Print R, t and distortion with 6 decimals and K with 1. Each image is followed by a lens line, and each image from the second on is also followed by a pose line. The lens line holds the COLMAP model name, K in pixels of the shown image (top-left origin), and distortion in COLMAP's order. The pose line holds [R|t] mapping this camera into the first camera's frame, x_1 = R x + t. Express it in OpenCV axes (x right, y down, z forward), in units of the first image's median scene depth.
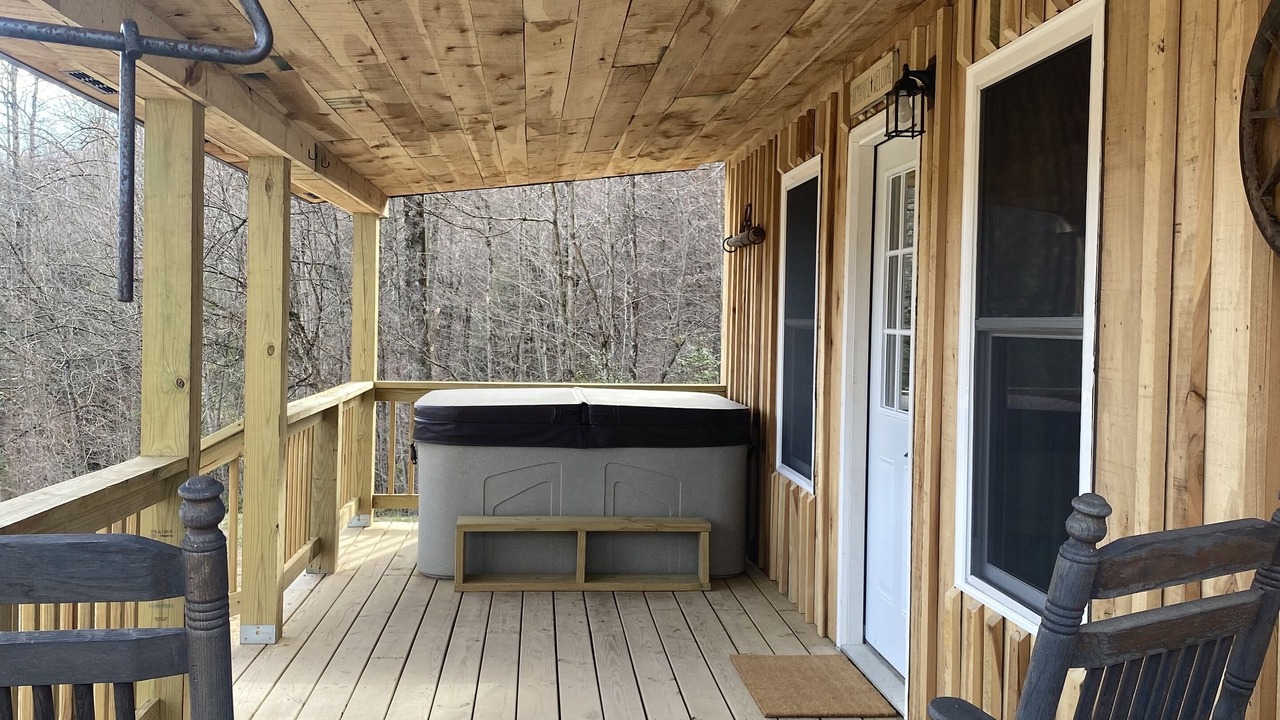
lens RADIAL K [[1260.6, 0, 648.1], [0, 1260.6, 353.6], [0, 0, 1]] dist [0.169319, -0.428993]
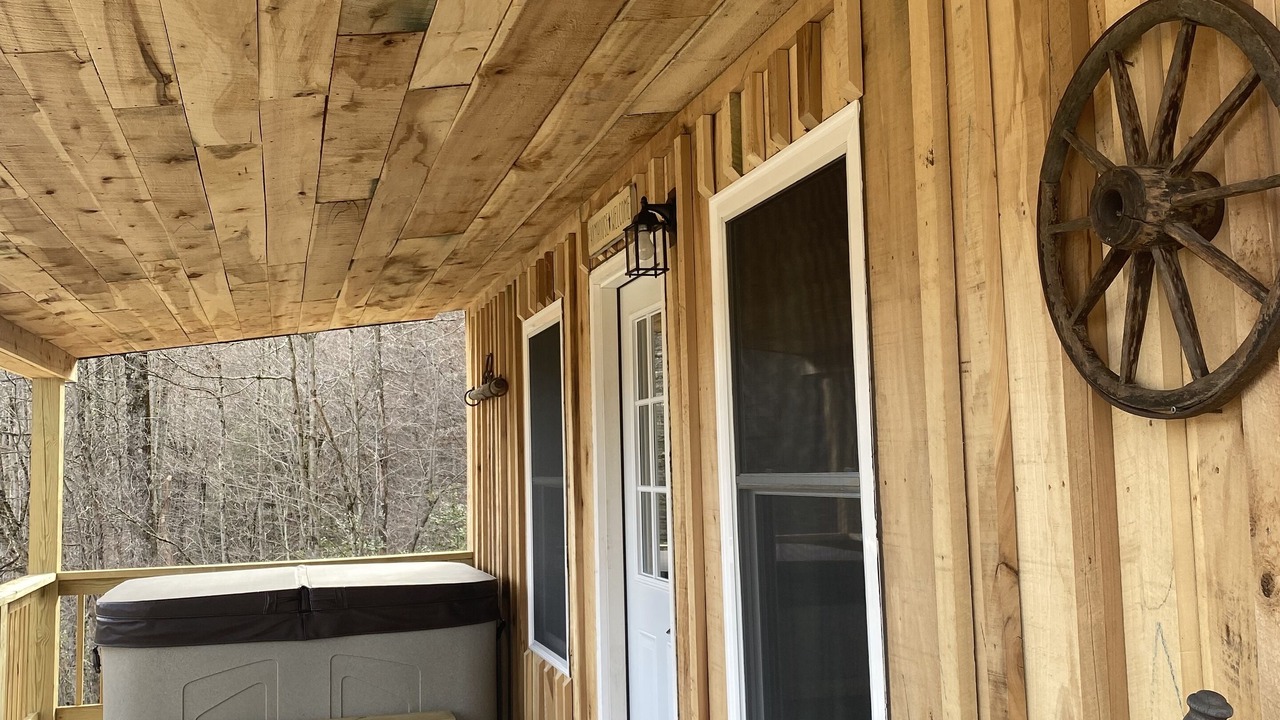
lens RADIAL K [[1260.6, 0, 648.1], [0, 1260.6, 353.6], [0, 0, 1]] dist [0.169319, -0.428993]
pose [[0.980908, -0.028981, 0.192301, 0.024655], [0.051463, 0.992265, -0.112967, -0.012017], [-0.187540, 0.120706, 0.974812, 0.116777]]
